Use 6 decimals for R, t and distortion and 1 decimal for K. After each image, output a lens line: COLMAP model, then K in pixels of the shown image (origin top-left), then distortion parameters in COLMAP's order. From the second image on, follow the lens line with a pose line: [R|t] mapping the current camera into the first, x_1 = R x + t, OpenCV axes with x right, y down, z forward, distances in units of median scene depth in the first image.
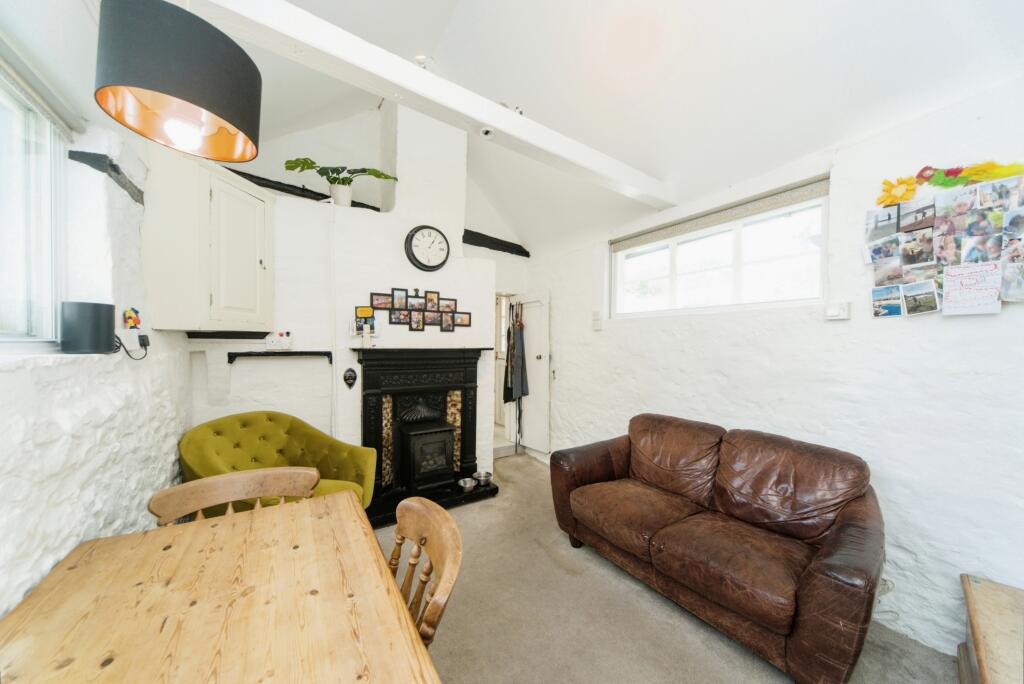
lens RADIAL K [[349.2, 0, 512.5], [0, 349.2, 345.5], [0, 0, 1]] dist [-0.000645, -0.000059]
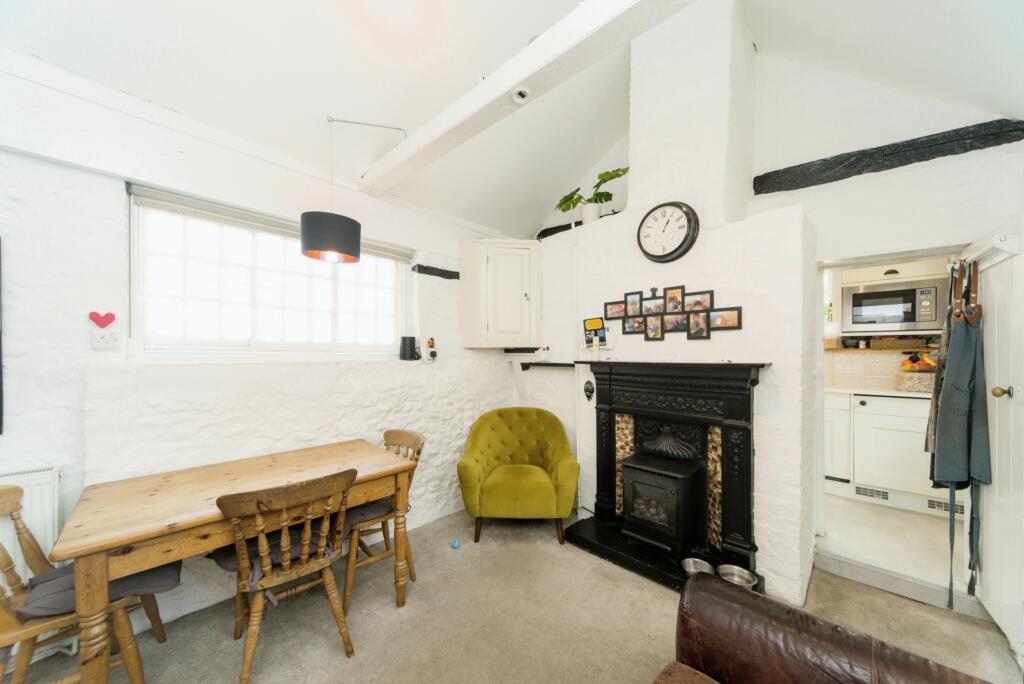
lens RADIAL K [[359.0, 0, 508.6], [0, 359.0, 357.7], [0, 0, 1]] dist [0.000302, 0.000003]
pose [[0.204461, 0.000005, -0.978875, 0.467488], [-0.010491, 0.999943, -0.002186, 0.002432], [0.978818, 0.010716, 0.204449, 0.511596]]
